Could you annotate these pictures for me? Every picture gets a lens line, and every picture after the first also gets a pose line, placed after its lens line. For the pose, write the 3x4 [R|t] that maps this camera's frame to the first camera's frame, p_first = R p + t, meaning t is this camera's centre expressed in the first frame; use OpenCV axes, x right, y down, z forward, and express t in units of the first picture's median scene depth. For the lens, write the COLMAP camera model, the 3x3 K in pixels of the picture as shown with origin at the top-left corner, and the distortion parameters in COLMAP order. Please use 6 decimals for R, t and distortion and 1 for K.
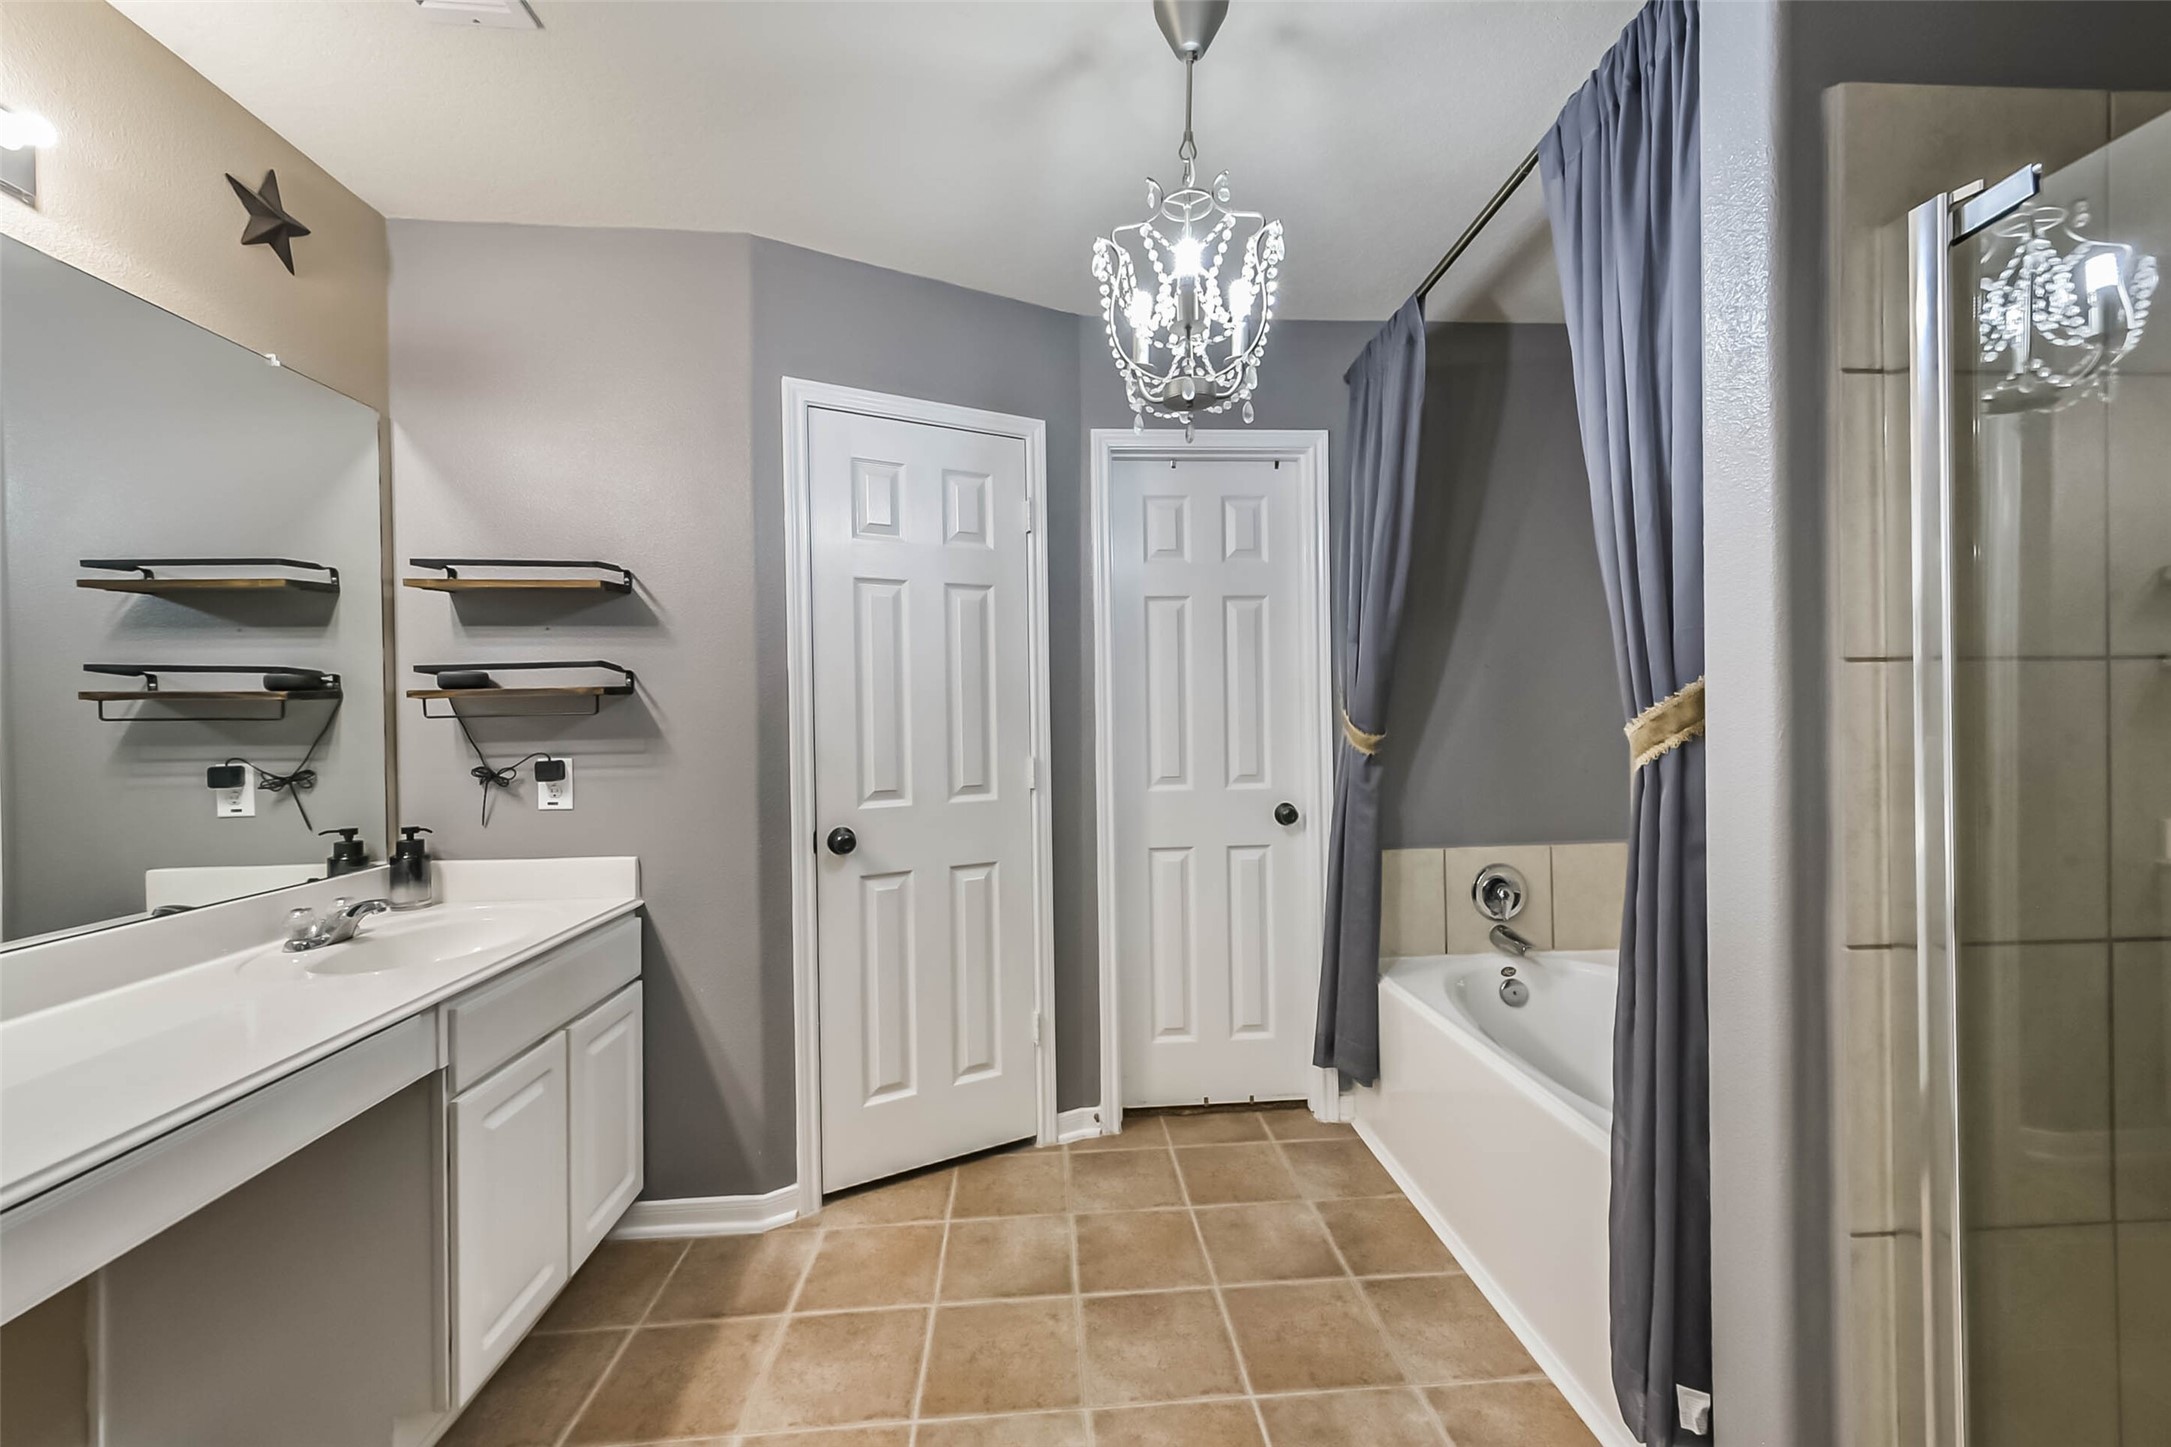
lens RADIAL K [[859.4, 0, 1082.8], [0, 859.4, 727.5], [0, 0, 1]] dist [0.026639, -0.007816]
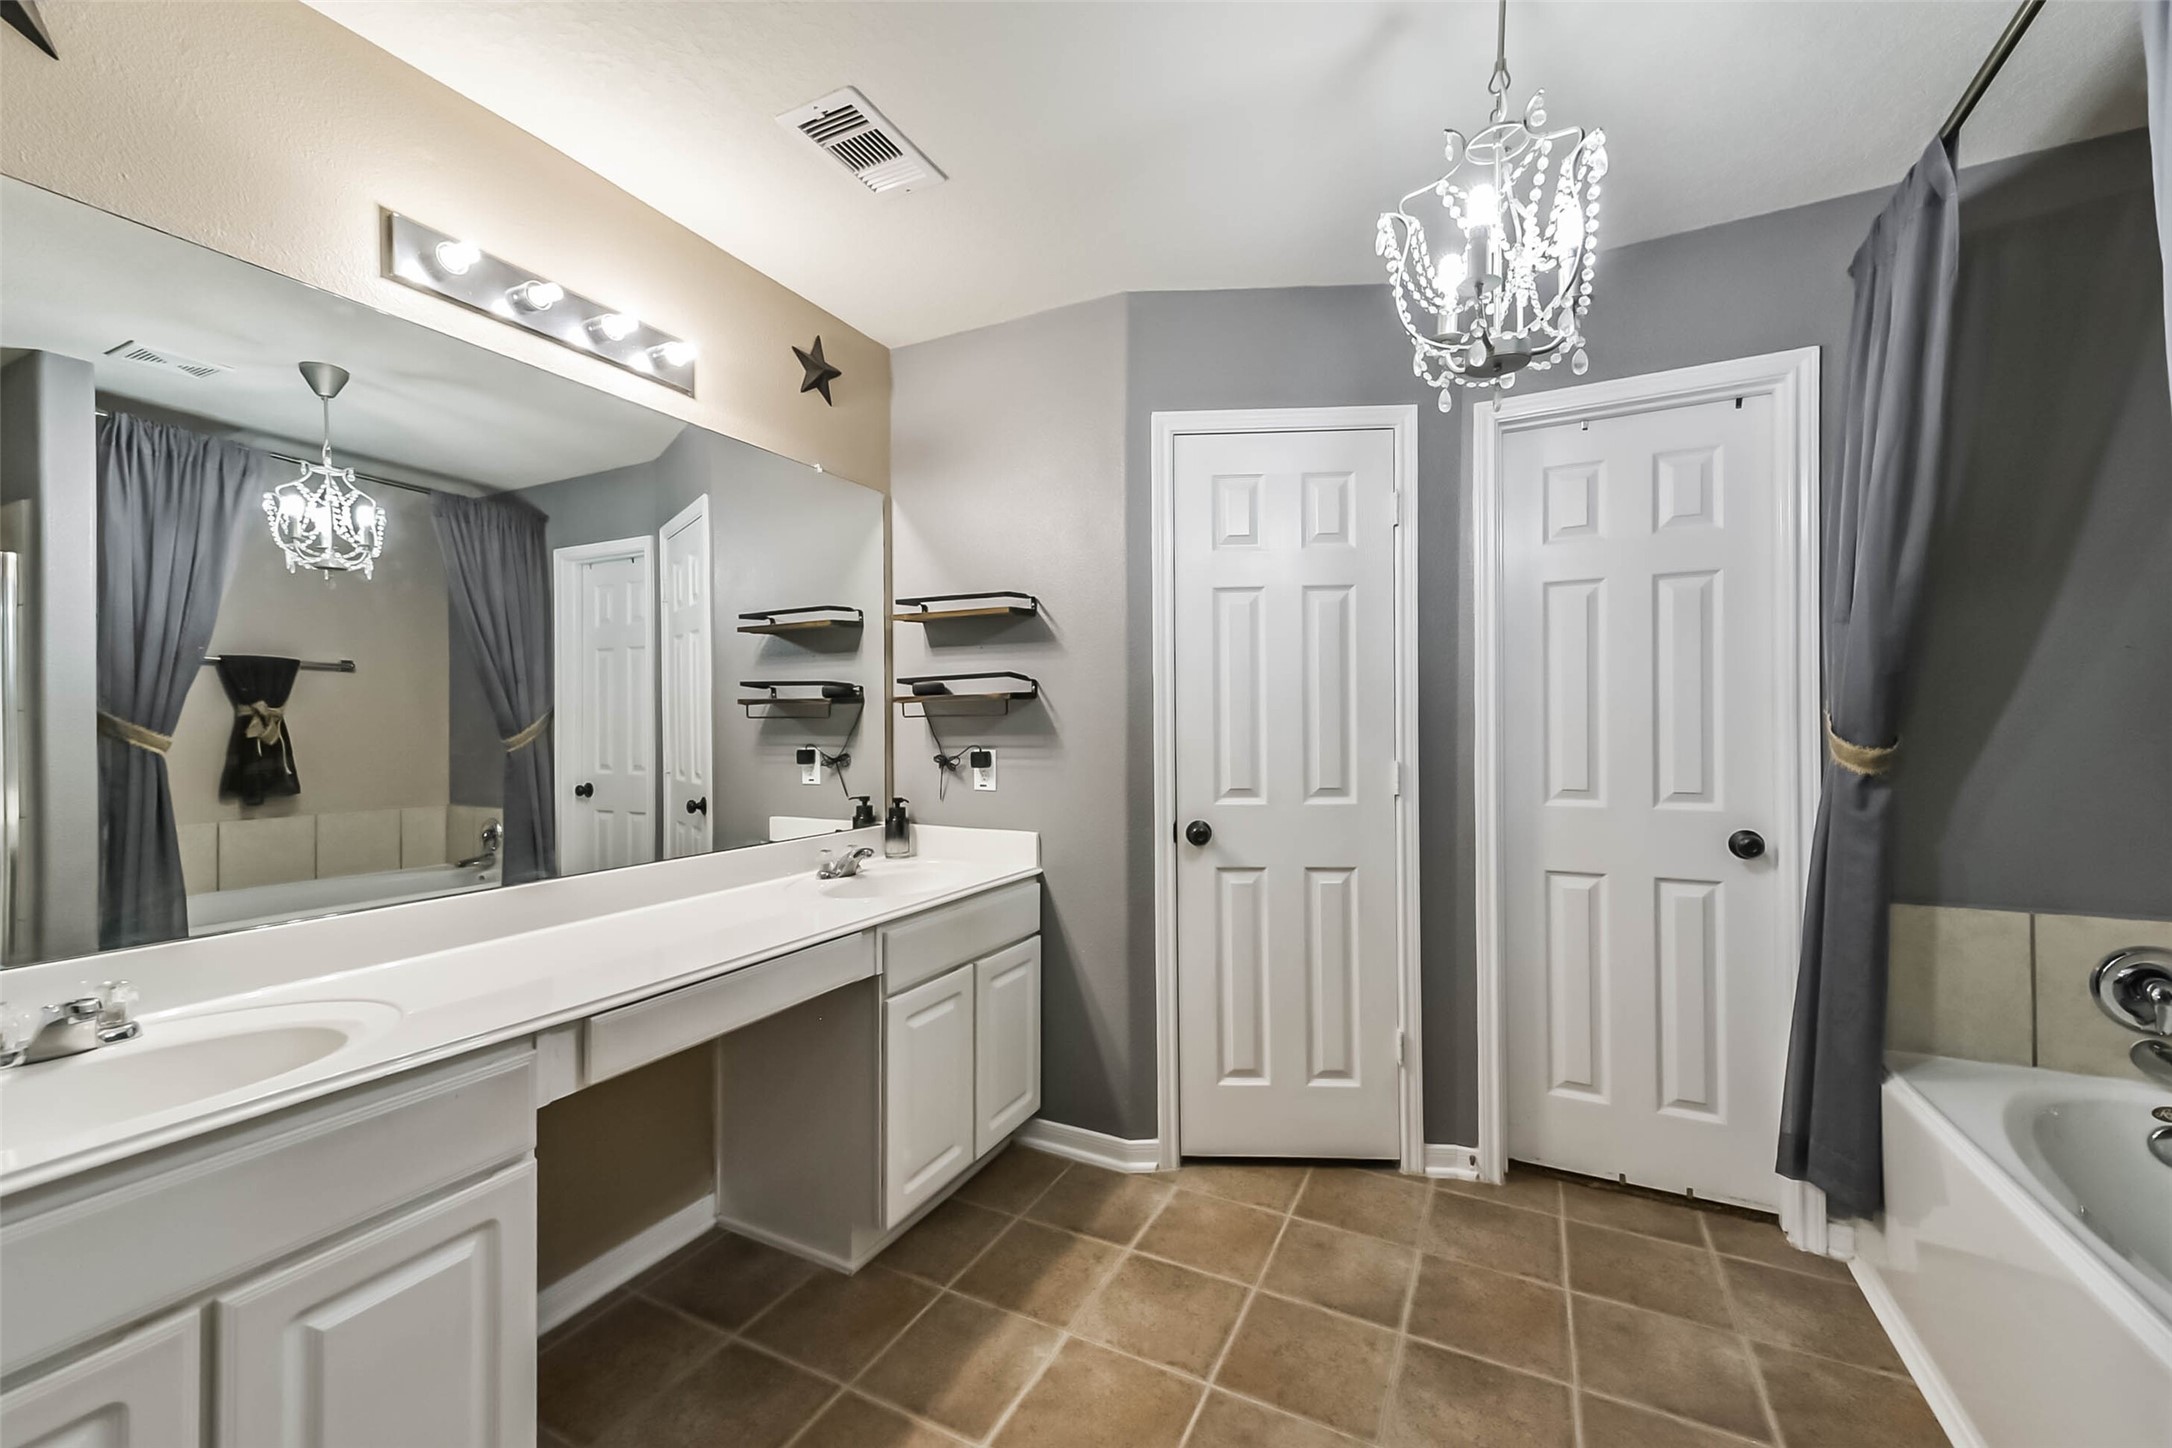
lens RADIAL K [[845.7, 0, 1093.4], [0, 845.7, 731.4], [0, 0, 1]] dist [0.039324, -0.014279]
pose [[0.859754, 0.014082, -0.510514, 0.158208], [-0.012520, 0.999901, 0.006497, -0.001235], [0.510555, 0.000806, 0.859845, 0.021589]]
